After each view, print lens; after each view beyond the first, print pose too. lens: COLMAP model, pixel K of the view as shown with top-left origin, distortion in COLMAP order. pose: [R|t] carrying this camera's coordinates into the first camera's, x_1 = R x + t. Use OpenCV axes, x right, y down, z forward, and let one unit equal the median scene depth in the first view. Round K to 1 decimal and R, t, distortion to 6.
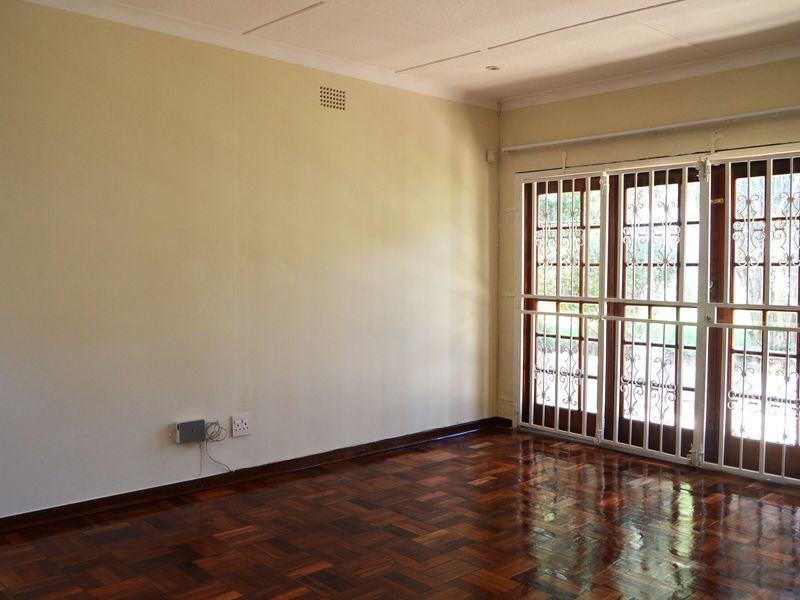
lens RADIAL K [[810.3, 0, 400.0], [0, 810.3, 300.0], [0, 0, 1]] dist [-0.000707, 0.002691]
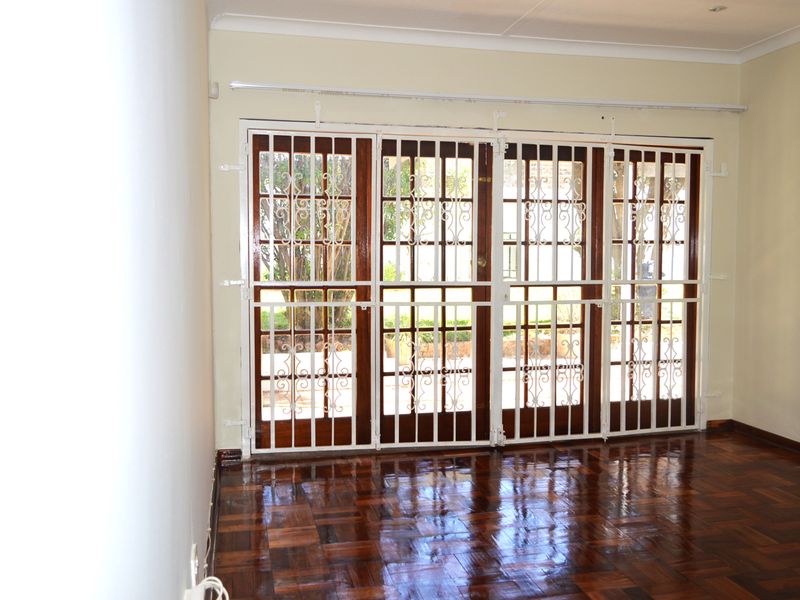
lens RADIAL K [[810.3, 0, 400.0], [0, 810.3, 300.0], [0, 0, 1]] dist [-0.000707, 0.002691]
pose [[0.447485, -0.061621, 0.892166, -0.548335], [0.035436, 0.998062, 0.051162, -0.028184], [-0.893589, 0.008720, 0.448802, 0.633496]]
